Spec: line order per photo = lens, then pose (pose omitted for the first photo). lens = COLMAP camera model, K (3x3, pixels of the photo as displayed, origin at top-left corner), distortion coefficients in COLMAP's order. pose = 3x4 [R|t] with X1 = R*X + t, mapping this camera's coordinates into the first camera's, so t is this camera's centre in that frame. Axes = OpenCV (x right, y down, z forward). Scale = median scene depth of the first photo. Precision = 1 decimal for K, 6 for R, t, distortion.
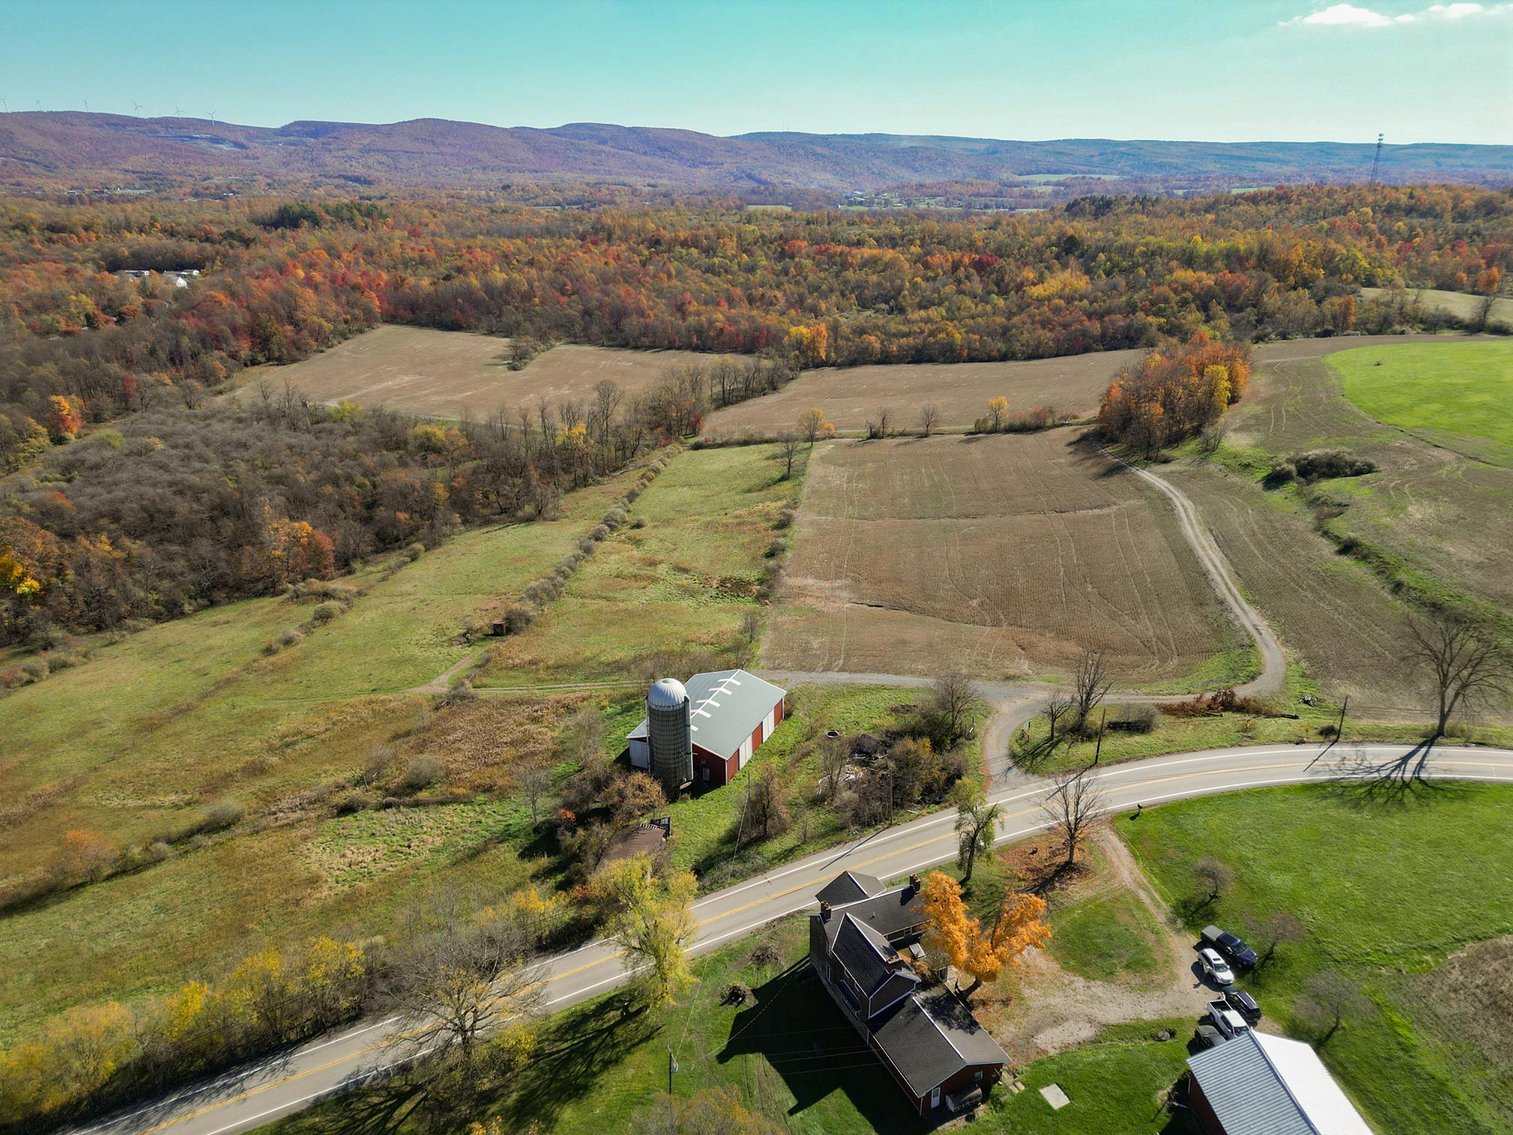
lens RADIAL K [[1053.4, 0, 755.7], [0, 1053.4, 566.7], [0, 0, 1]] dist [0.073906, -0.064338]
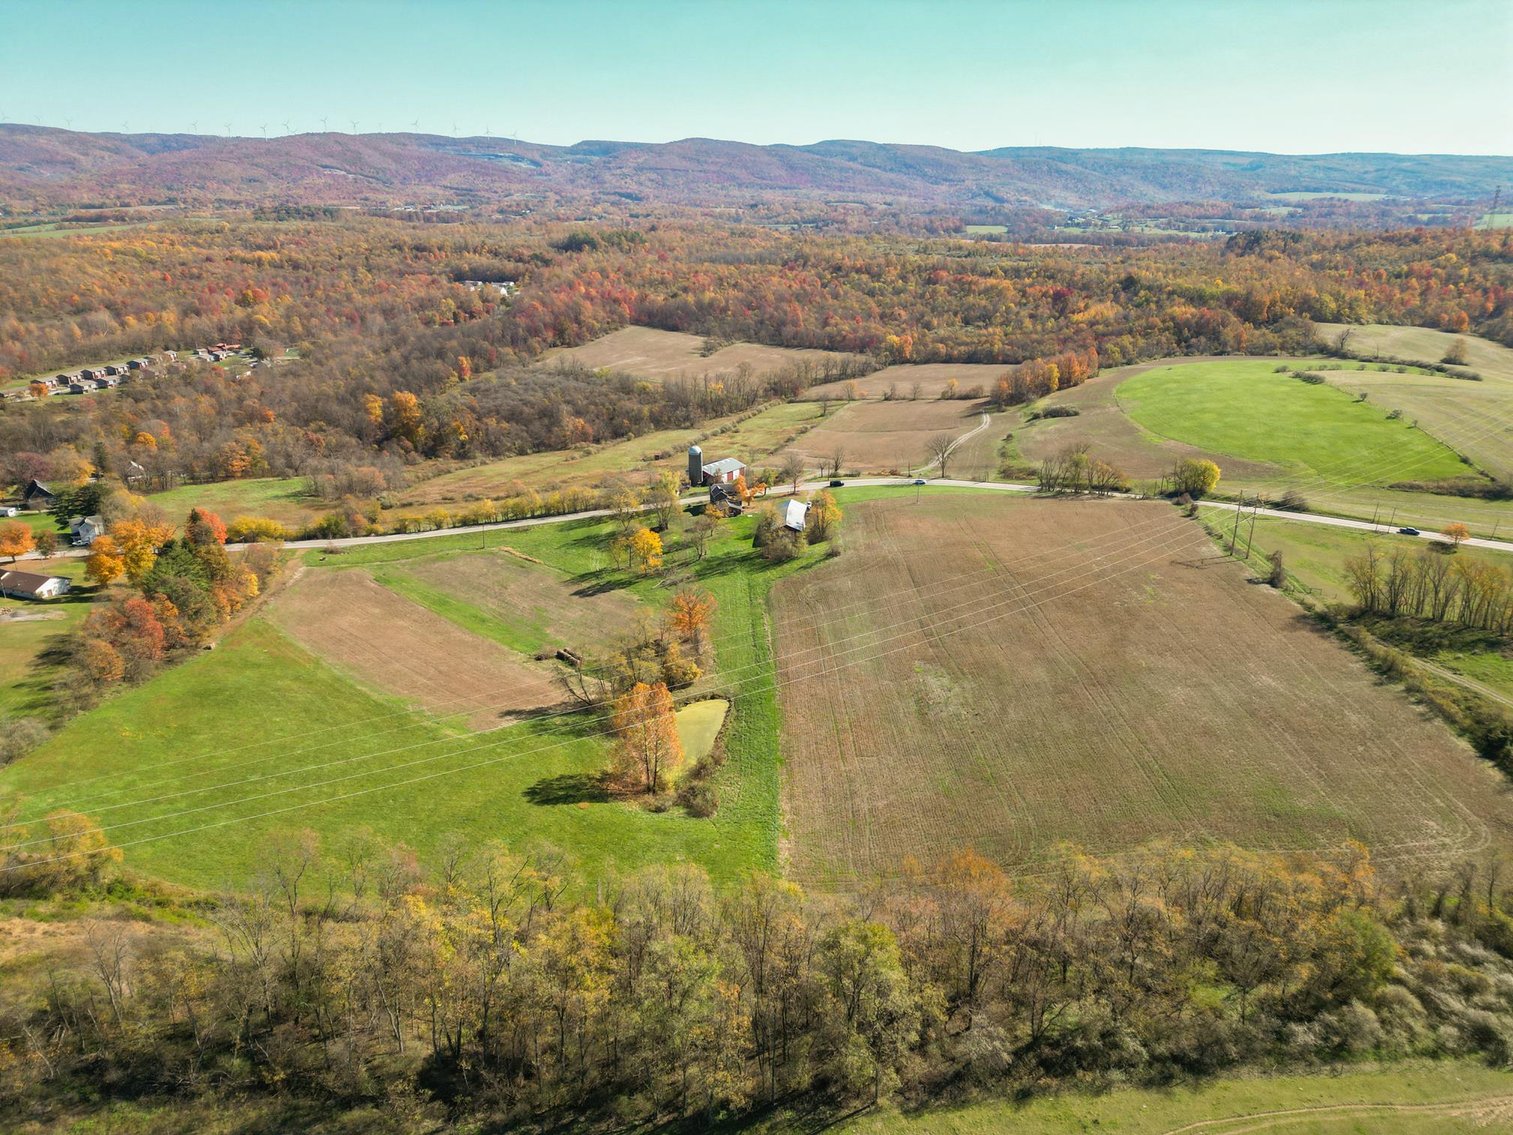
lens RADIAL K [[1057.4, 0, 758.9], [0, 1057.4, 567.5], [0, 0, 1]] dist [0.088754, -0.082922]
pose [[0.974710, 0.084311, -0.206957, 0.182724], [-0.085863, 0.996306, 0.001488, 0.105542], [0.206318, 0.016319, 0.978349, -0.470775]]
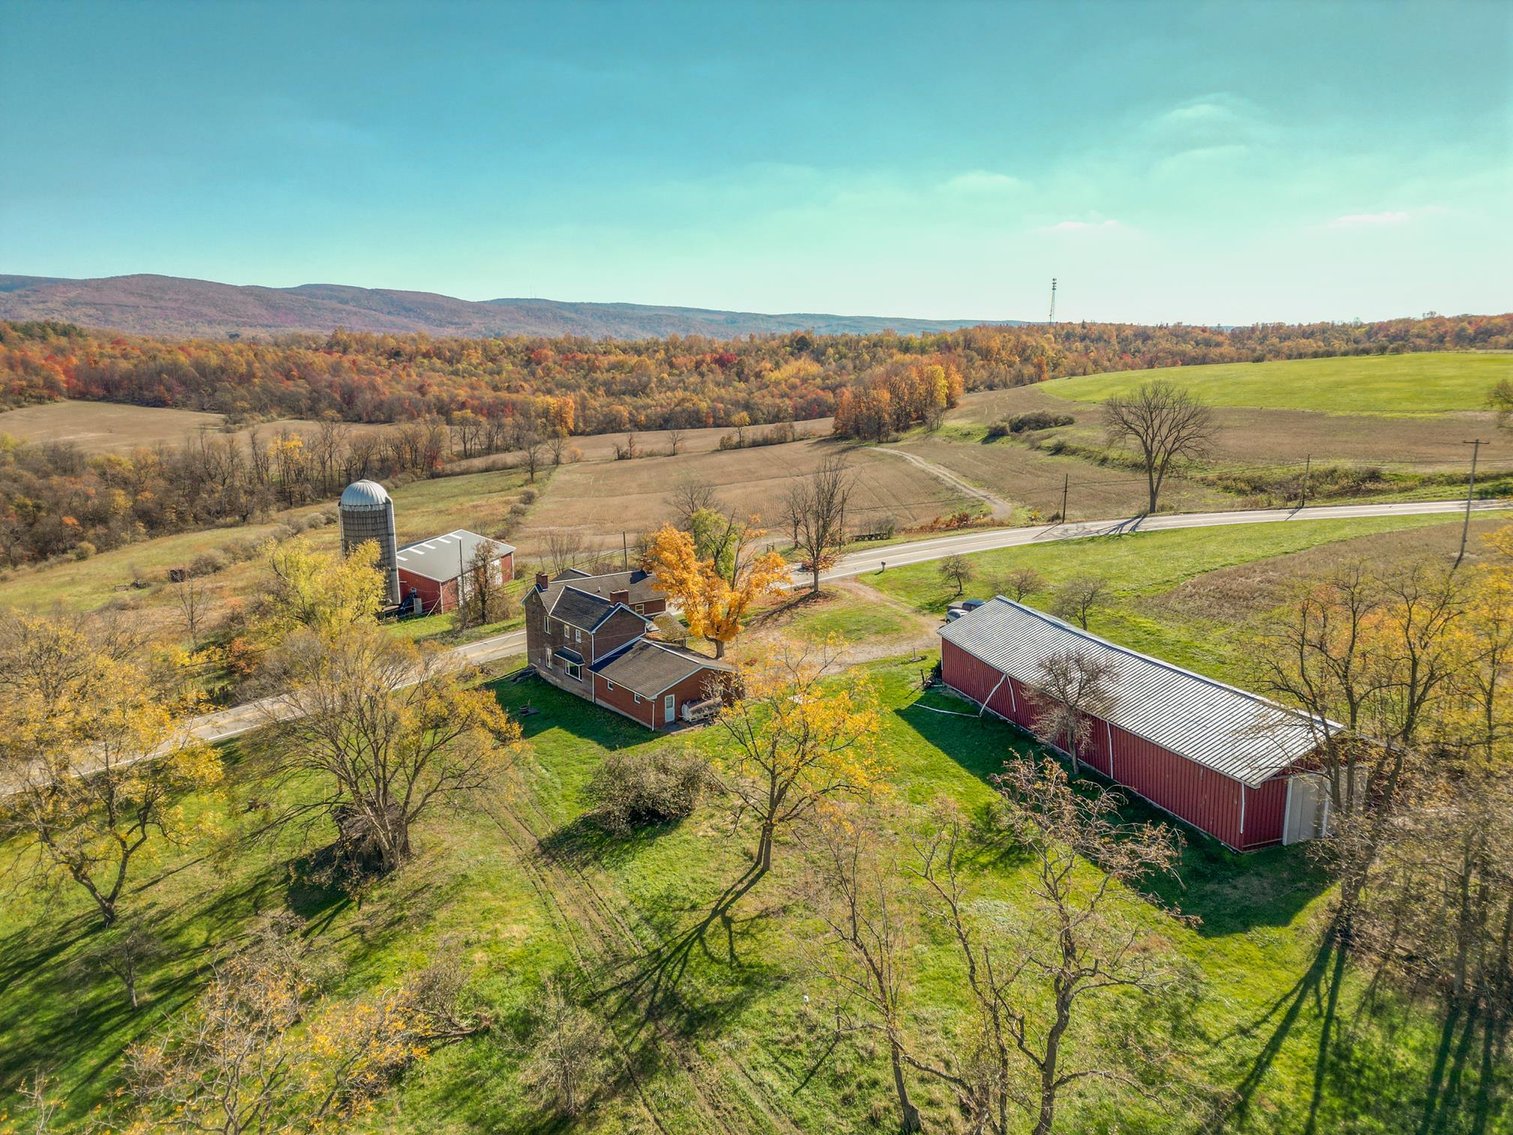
lens RADIAL K [[1046.3, 0, 763.8], [0, 1046.3, 576.1], [0, 0, 1]] dist [0.076221, -0.072779]
pose [[0.972717, -0.037974, 0.228868, 0.008018], [0.069335, 0.989010, -0.130586, 0.077156], [-0.221393, 0.142891, 0.964659, 0.024606]]
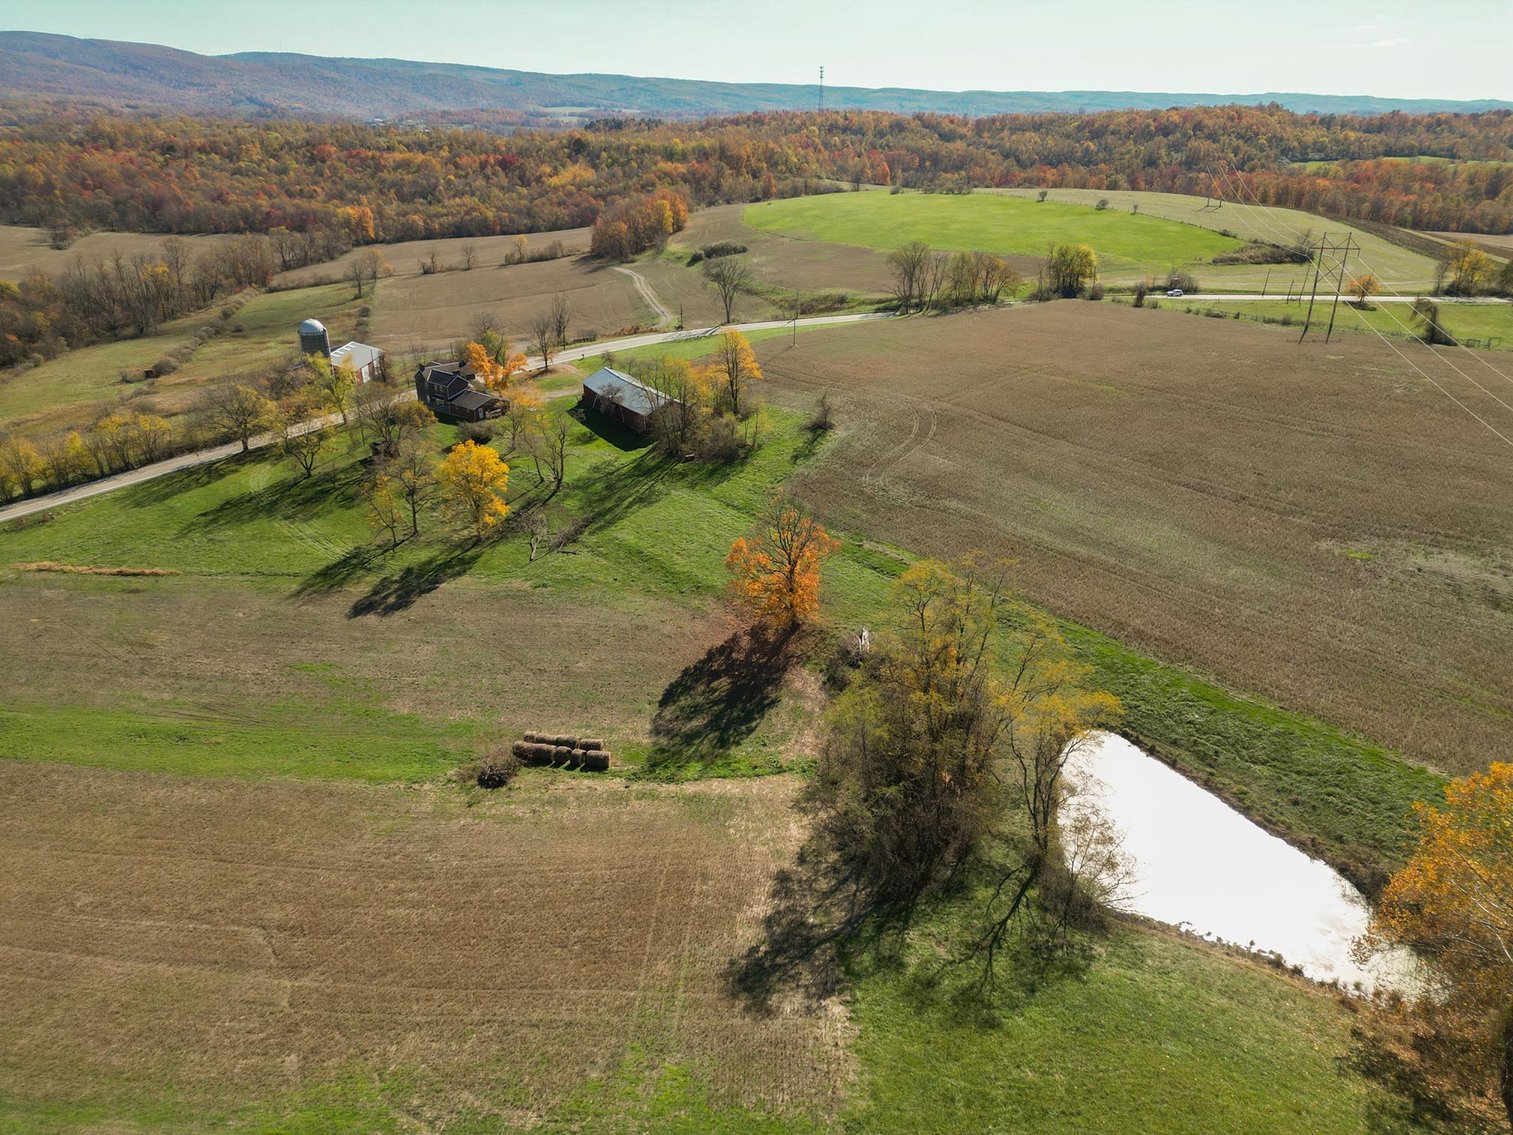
lens RADIAL K [[1053.5, 0, 757.2], [0, 1053.5, 567.9], [0, 0, 1]] dist [0.074682, -0.057576]
pose [[0.918871, -0.145255, 0.366848, -0.026875], [0.125955, 0.989109, 0.076154, 0.111258], [-0.373914, -0.023769, 0.927159, -0.209563]]
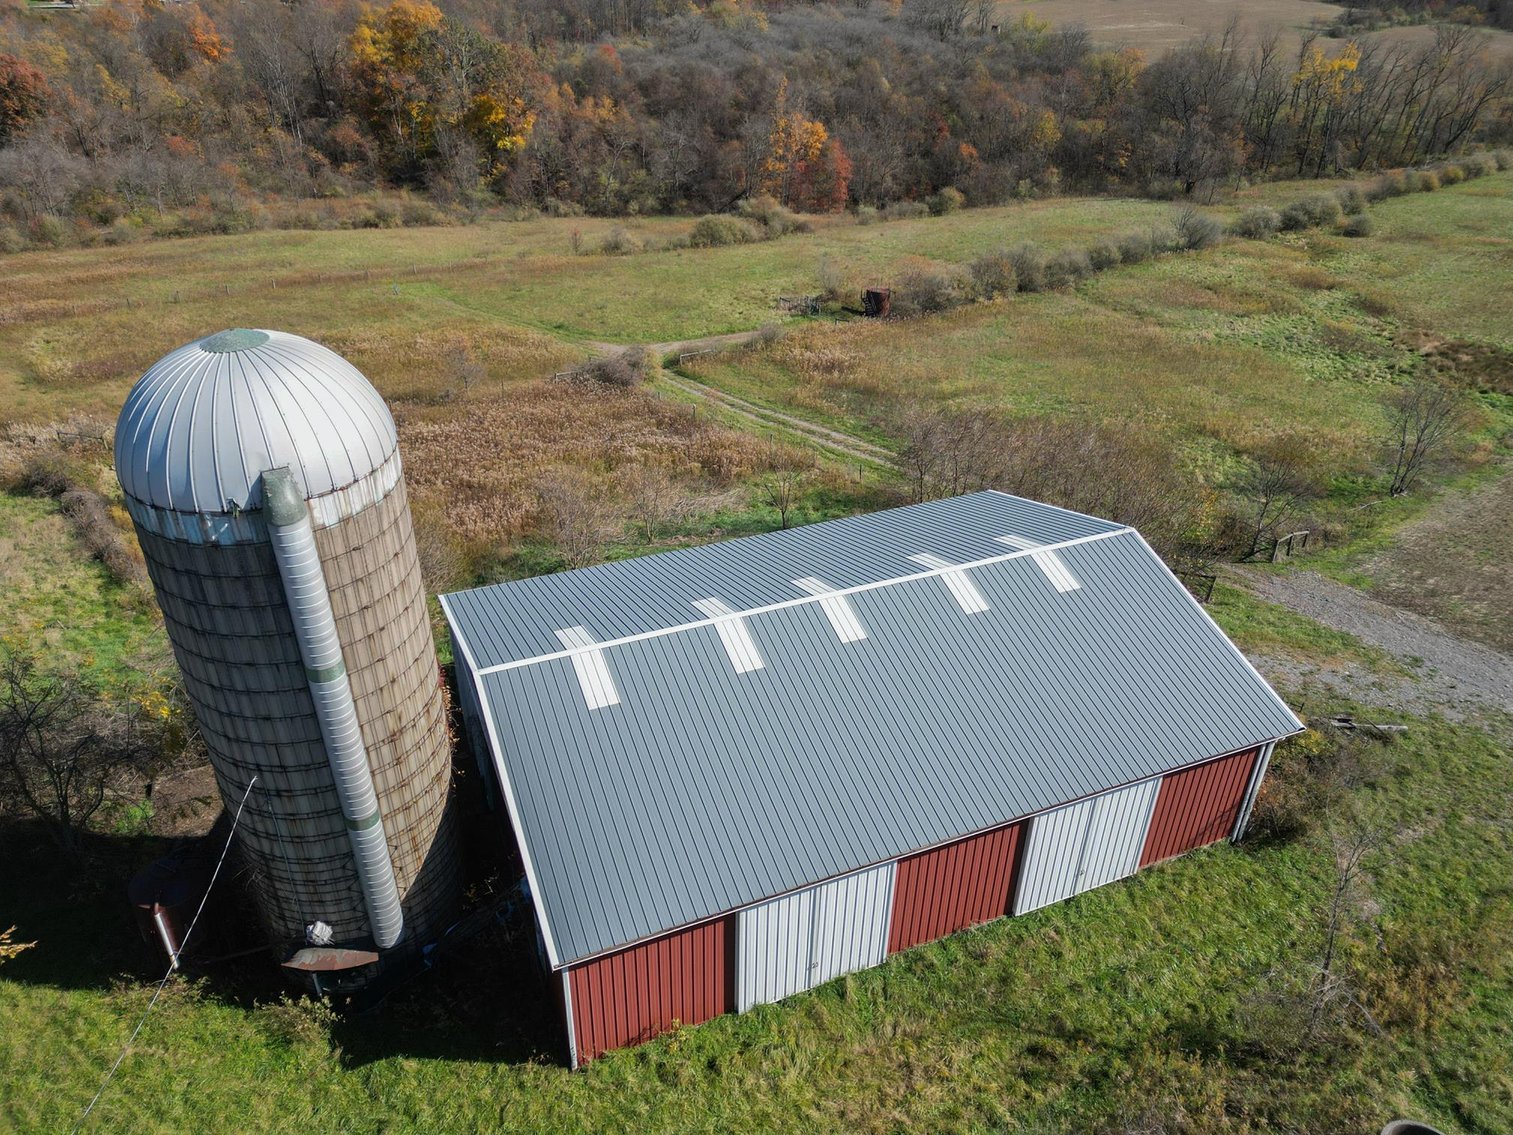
lens RADIAL K [[1060.3, 0, 761.5], [0, 1060.3, 562.3], [0, 0, 1]] dist [0.064198, -0.051192]
pose [[0.725875, 0.375512, -0.576277, 0.016343], [-0.261686, 0.925588, 0.273510, 0.018304], [0.636102, -0.047731, 0.770127, 0.222899]]
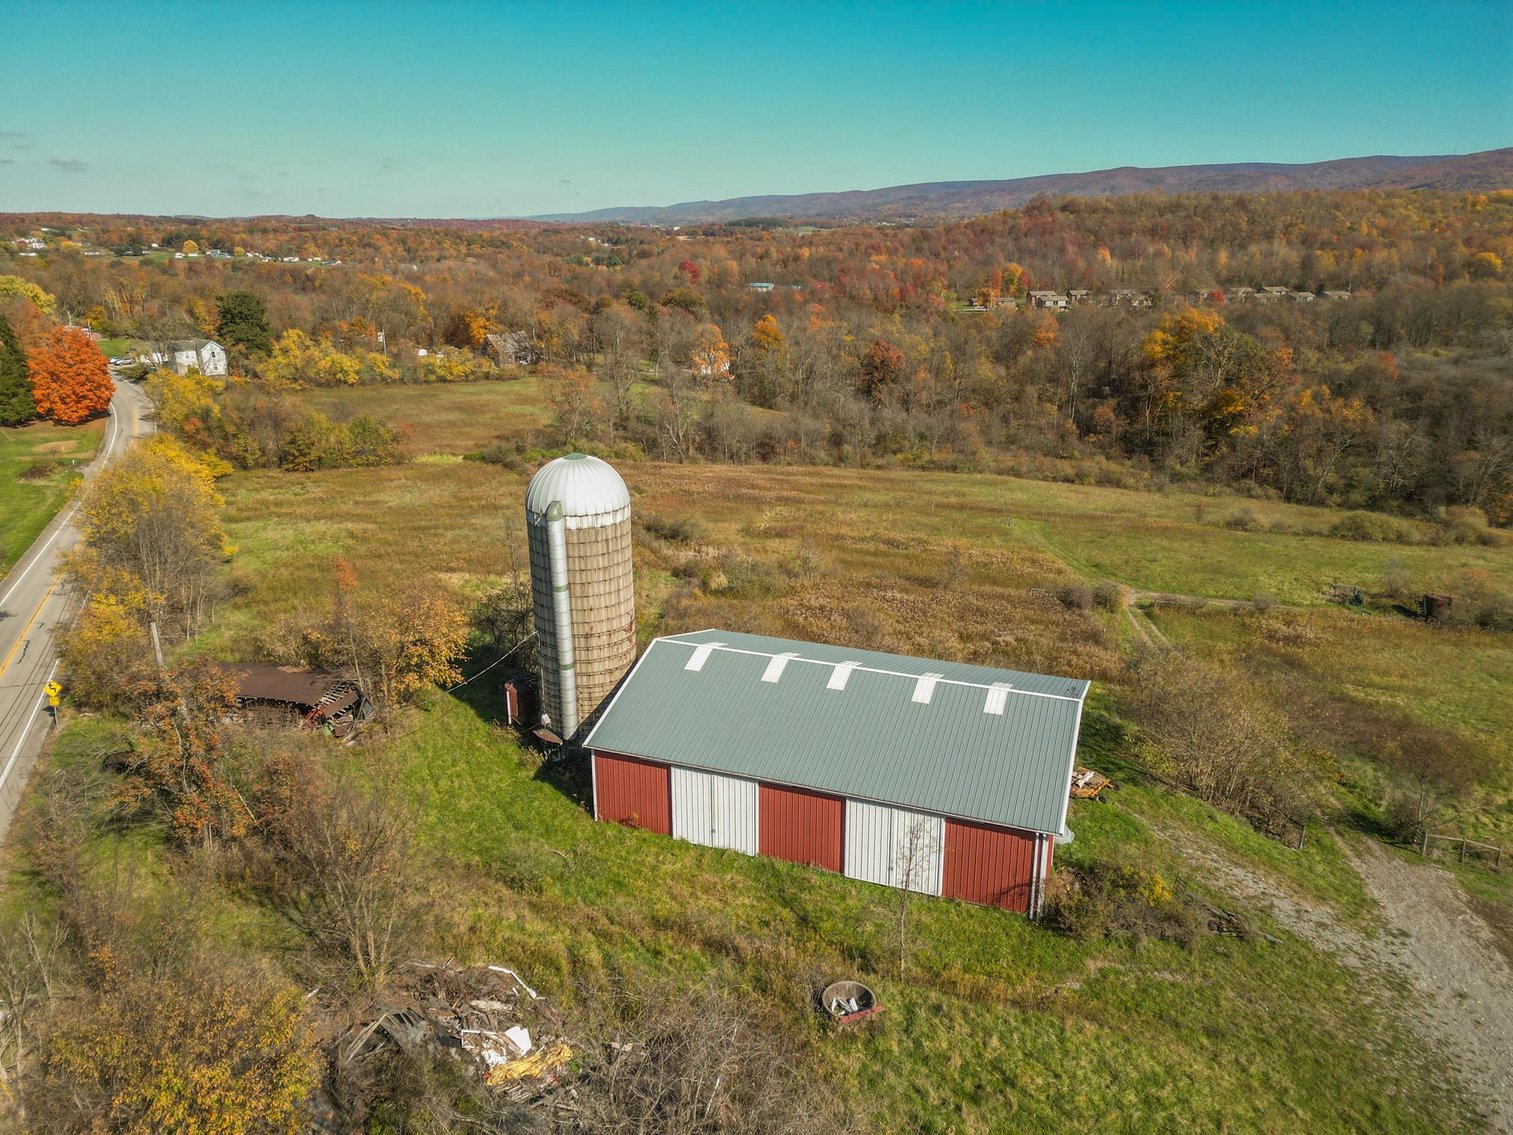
lens RADIAL K [[1046.3, 0, 763.8], [0, 1046.3, 576.1], [0, 0, 1]] dist [0.076221, -0.072779]
pose [[0.051643, 0.323043, -0.944974, 0.069966], [-0.338843, 0.895774, 0.287706, 0.003547], [0.939424, 0.305340, 0.155721, 0.244244]]
